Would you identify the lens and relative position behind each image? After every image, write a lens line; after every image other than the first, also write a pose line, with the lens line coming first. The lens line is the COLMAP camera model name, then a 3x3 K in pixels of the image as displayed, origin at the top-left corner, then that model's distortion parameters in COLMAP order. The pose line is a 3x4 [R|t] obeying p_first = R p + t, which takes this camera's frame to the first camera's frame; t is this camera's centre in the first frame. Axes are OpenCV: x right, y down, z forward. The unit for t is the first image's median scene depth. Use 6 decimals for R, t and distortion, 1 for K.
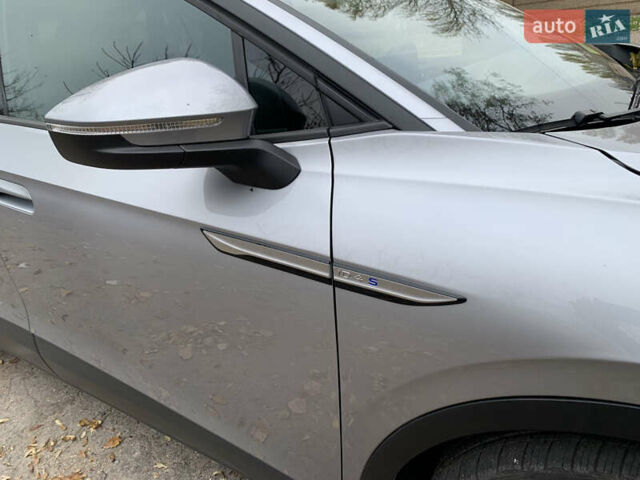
lens RADIAL K [[491.1, 0, 317.9], [0, 491.1, 237.4], [0, 0, 1]] dist [0.027034, 0.000098]
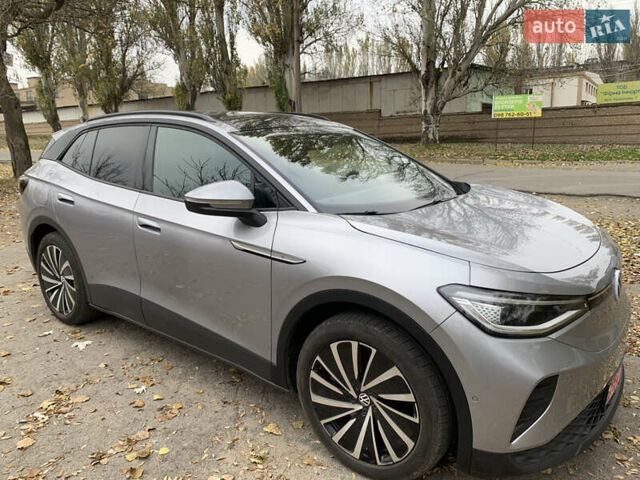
lens RADIAL K [[496.0, 0, 320.0], [0, 496.0, 240.0], [0, 0, 1]] dist [0.005500, 0.003139]
pose [[0.992513, 0.097671, -0.073333, 0.502550], [-0.109071, 0.978988, -0.172295, 0.442573], [0.054964, 0.179004, 0.982312, -1.834548]]
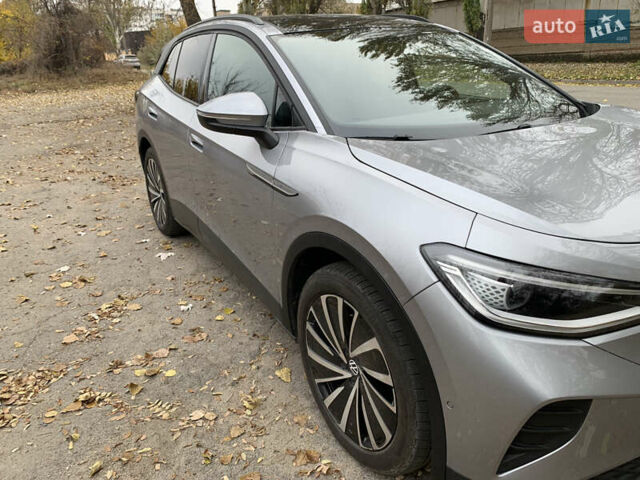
lens RADIAL K [[491.1, 0, 317.9], [0, 491.1, 237.4], [0, 0, 1]] dist [0.027034, 0.000098]
pose [[0.890528, 0.218602, -0.398964, 1.231001], [-0.226843, 0.973554, 0.027098, 0.213116], [0.394337, 0.066371, 0.916566, -1.137749]]
